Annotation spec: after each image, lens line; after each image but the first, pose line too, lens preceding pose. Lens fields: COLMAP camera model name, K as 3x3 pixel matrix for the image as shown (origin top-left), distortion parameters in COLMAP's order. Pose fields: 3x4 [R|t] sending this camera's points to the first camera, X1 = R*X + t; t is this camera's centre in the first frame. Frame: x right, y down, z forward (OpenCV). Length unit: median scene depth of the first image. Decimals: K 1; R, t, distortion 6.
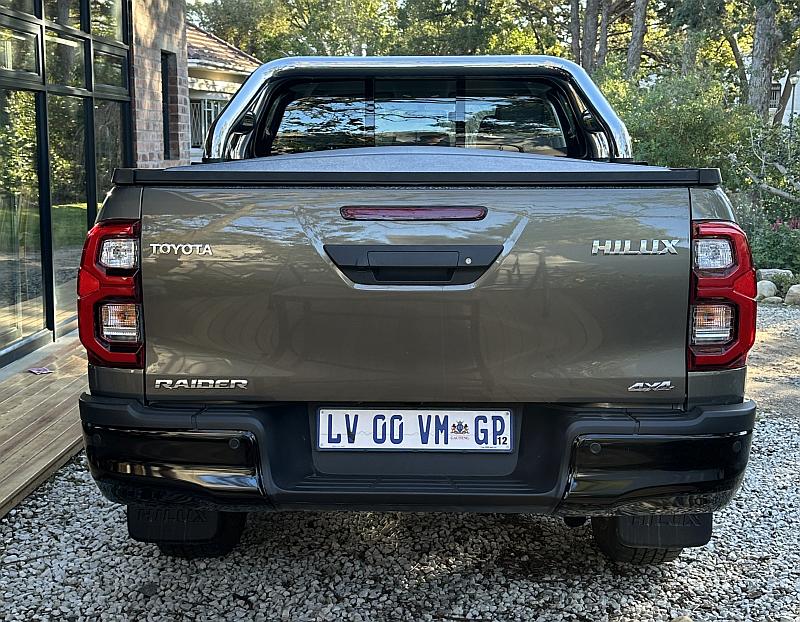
lens RADIAL K [[1202.1, 0, 400.0], [0, 1202.1, 311.0], [0, 0, 1]] dist [0.041094, 0.072127]
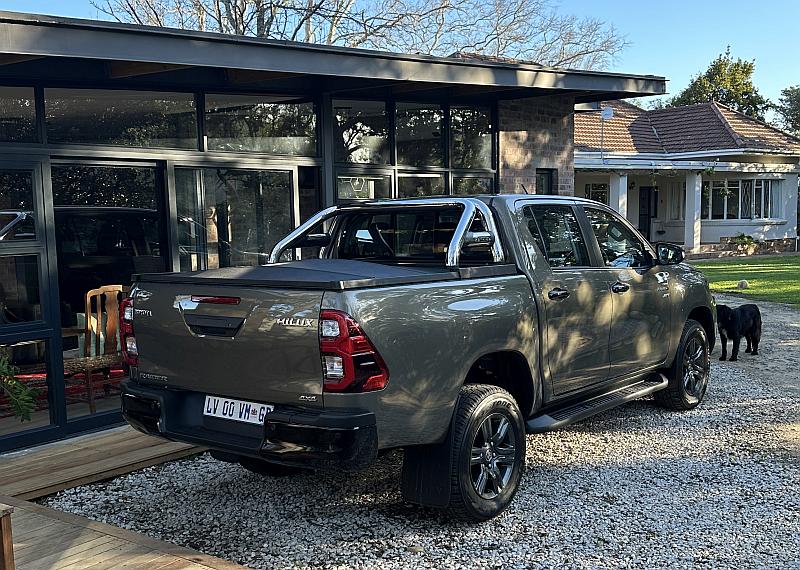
lens RADIAL K [[936.3, 0, 400.0], [0, 936.3, 285.0], [0, 0, 1]] dist [0.126328, 0.013108]
pose [[0.800444, 0.025539, -0.598863, 0.898335], [-0.058565, 0.997644, -0.035734, -0.051350], [0.596540, 0.063675, 0.800054, -0.060211]]
